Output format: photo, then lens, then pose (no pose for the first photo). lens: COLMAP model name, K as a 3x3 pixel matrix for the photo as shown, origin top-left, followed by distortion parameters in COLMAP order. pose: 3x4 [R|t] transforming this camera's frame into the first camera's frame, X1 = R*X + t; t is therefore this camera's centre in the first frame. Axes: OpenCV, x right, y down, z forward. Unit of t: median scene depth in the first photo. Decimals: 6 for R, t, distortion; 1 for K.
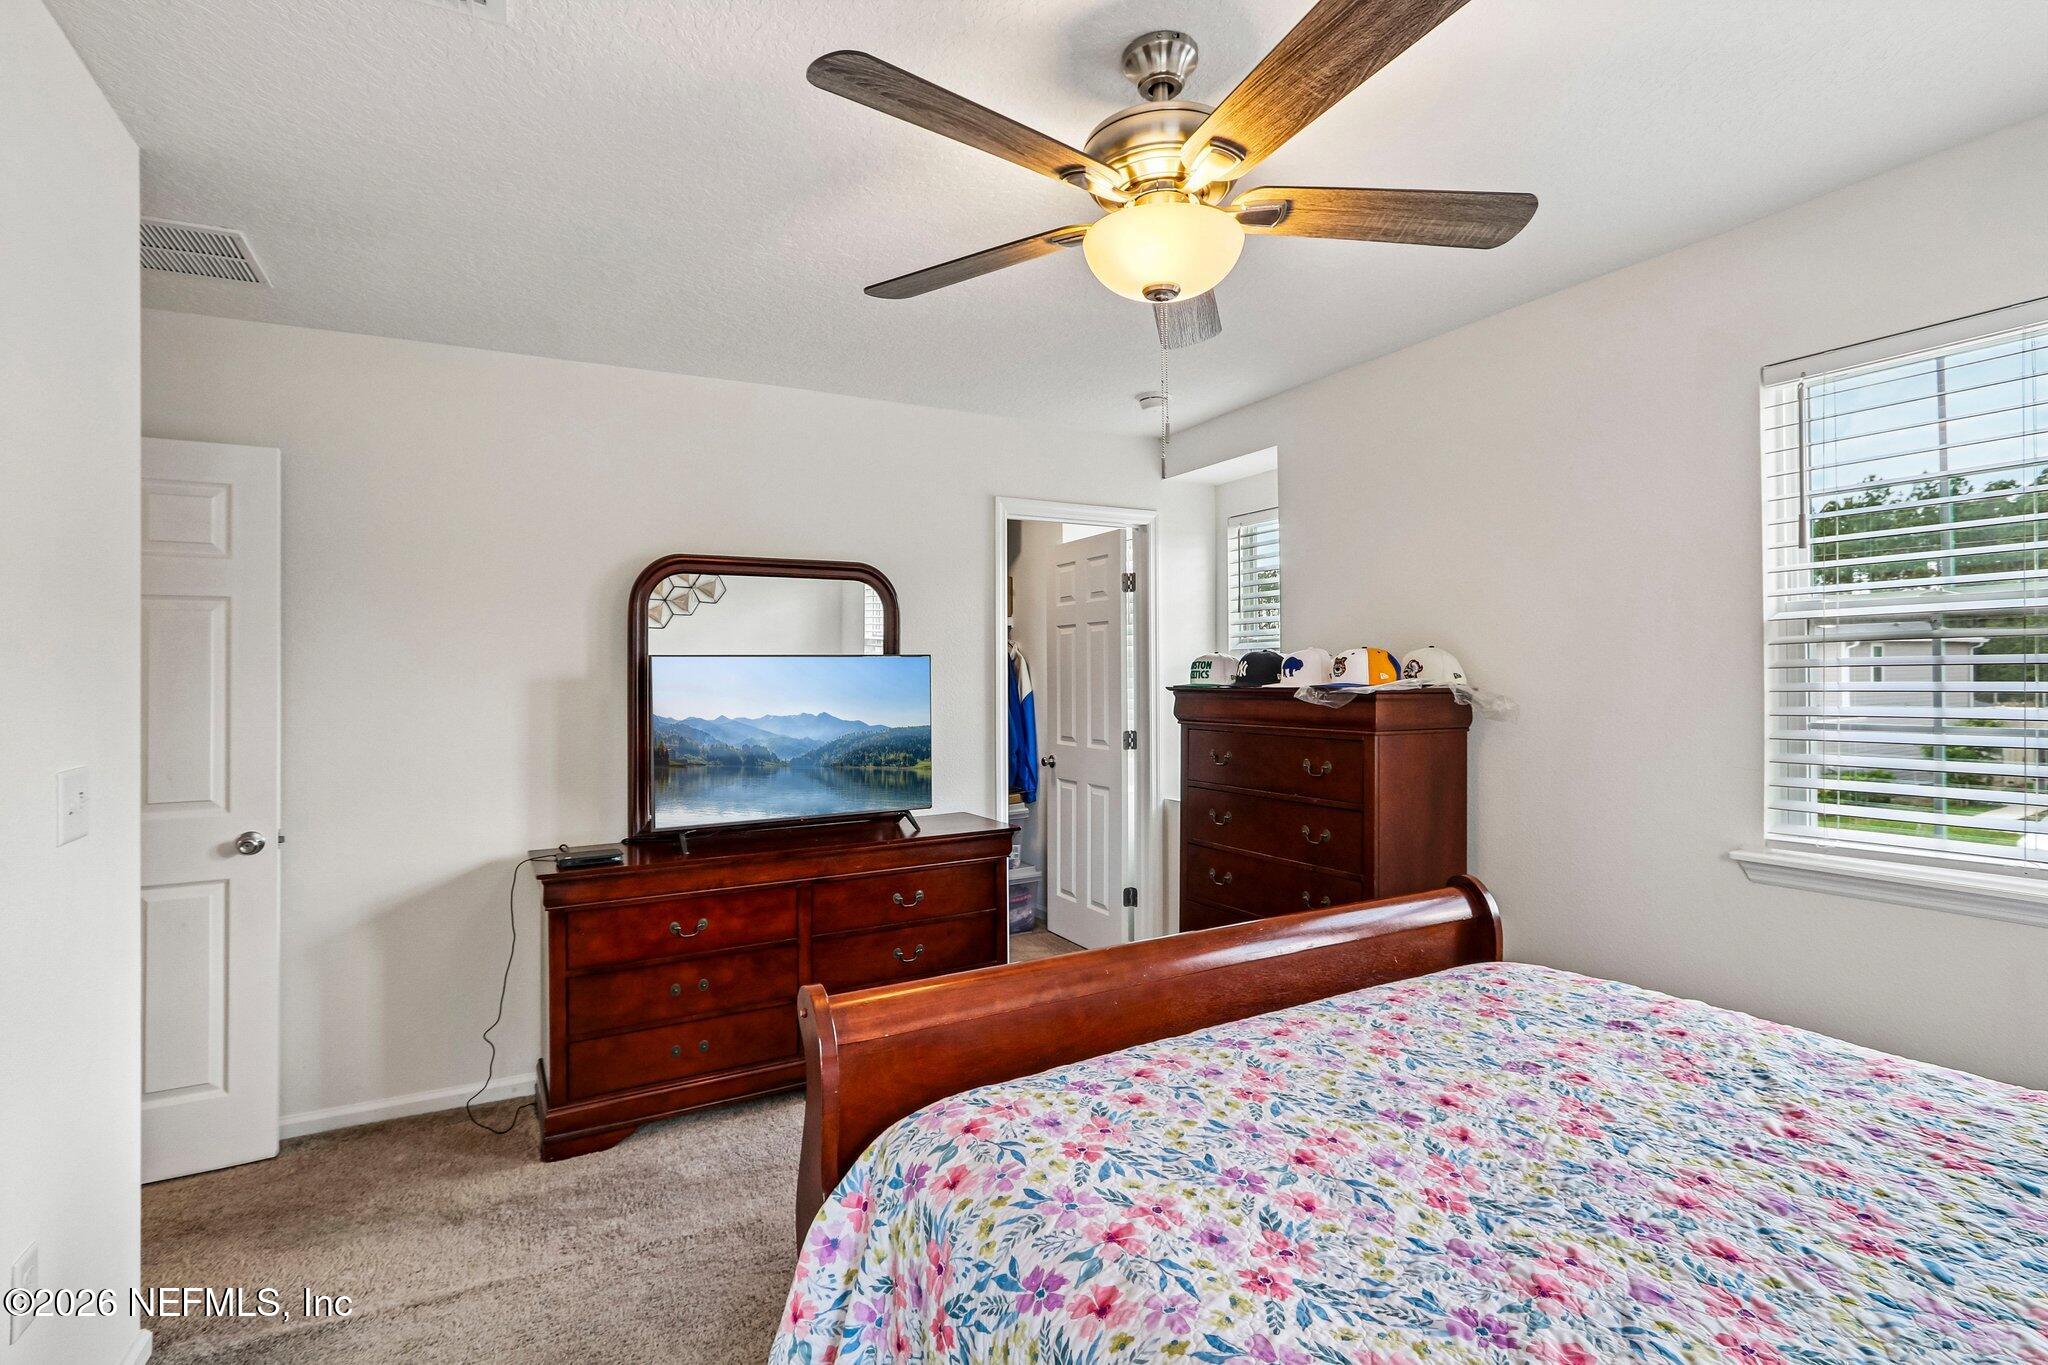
lens RADIAL K [[943.8, 0, 1017.5], [0, 943.8, 671.6], [0, 0, 1]] dist [-0.014331, 0.001548]
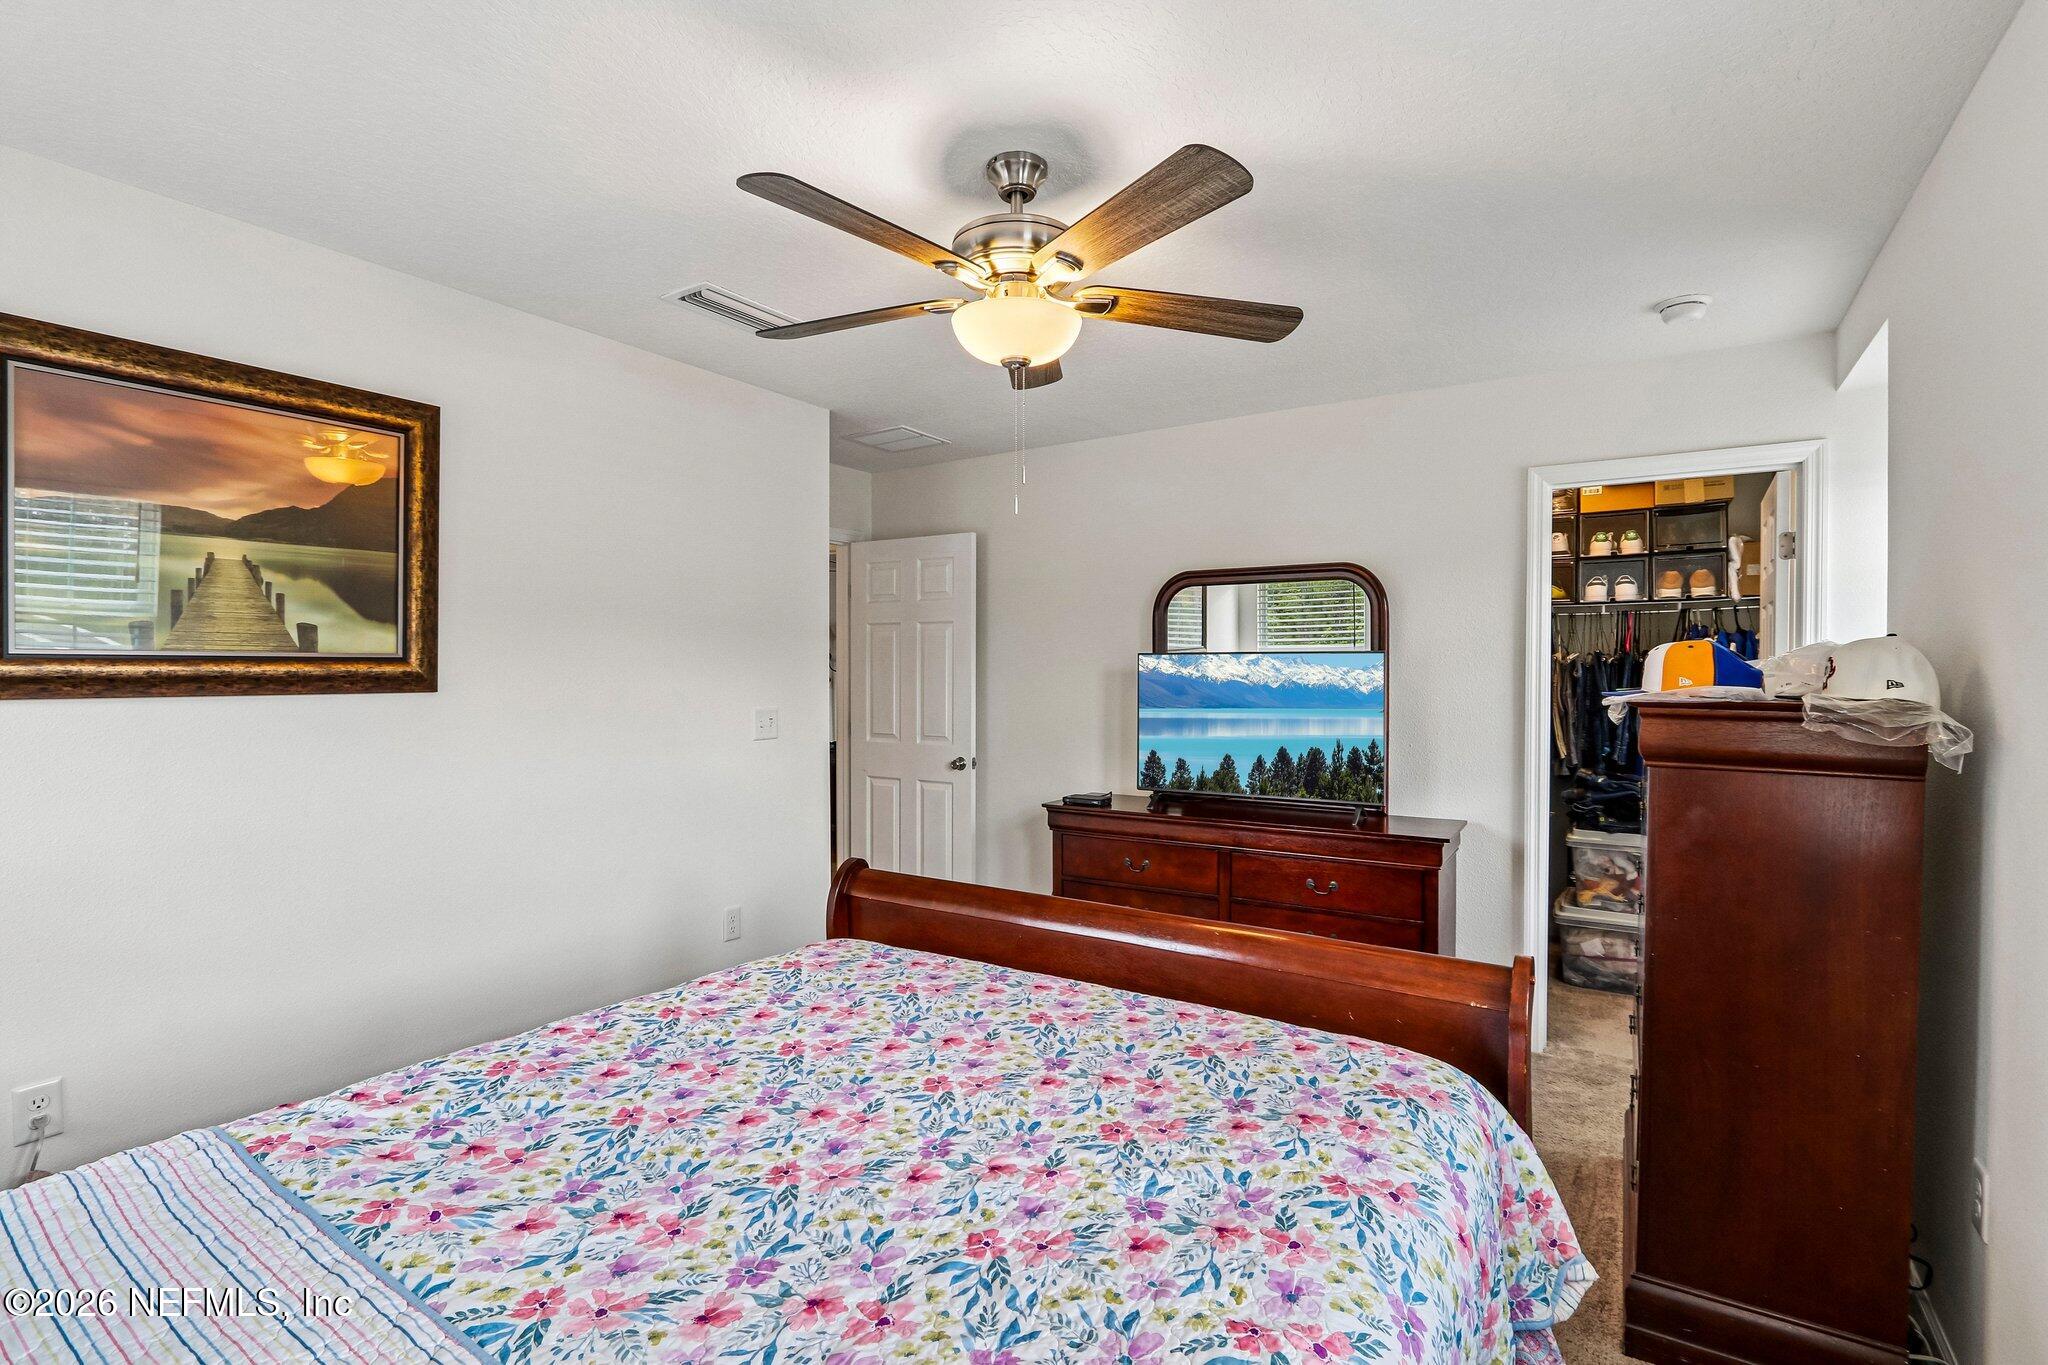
lens RADIAL K [[943.8, 0, 1012.5], [0, 943.8, 675.6], [0, 0, 1]] dist [-0.014331, 0.001548]
pose [[0.479626, 0.017996, -0.877288, 0.763499], [-0.004537, 0.999827, 0.018030, -0.010501], [0.877461, -0.004668, 0.479625, 0.252437]]
